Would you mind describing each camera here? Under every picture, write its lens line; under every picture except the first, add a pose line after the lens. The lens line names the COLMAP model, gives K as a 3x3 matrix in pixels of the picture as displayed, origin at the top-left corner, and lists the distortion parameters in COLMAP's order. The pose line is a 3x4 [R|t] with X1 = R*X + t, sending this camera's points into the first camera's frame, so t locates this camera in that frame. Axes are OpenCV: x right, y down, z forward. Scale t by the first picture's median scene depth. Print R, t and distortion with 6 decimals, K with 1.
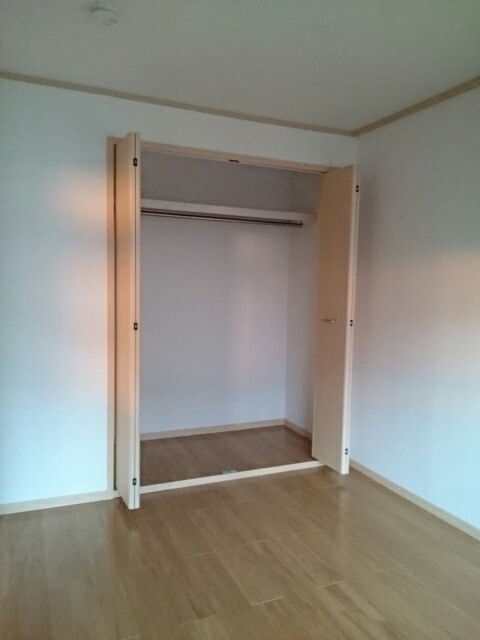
lens RADIAL K [[509.0, 0, 240.0], [0, 509.0, 320.0], [0, 0, 1]] dist [0.001434, 0.002739]
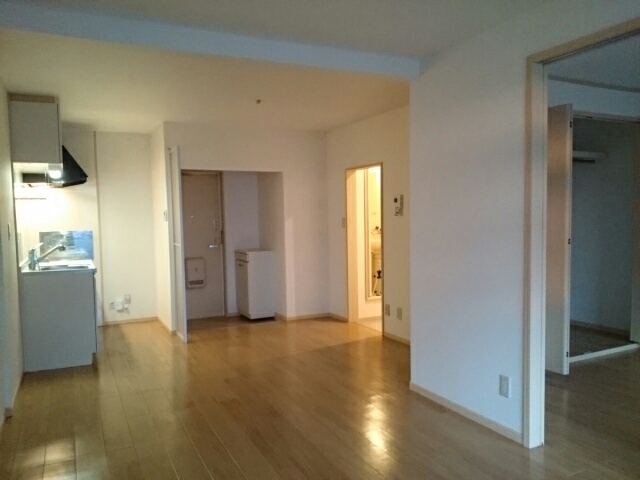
lens RADIAL K [[509.0, 0, 320.0], [0, 509.0, 240.0], [0, 0, 1]] dist [0.001434, 0.002739]
pose [[0.998822, -0.038899, 0.029007, -0.891151], [0.039381, 0.999092, -0.016257, 0.003367], [-0.028349, 0.017380, 0.999447, -0.364486]]
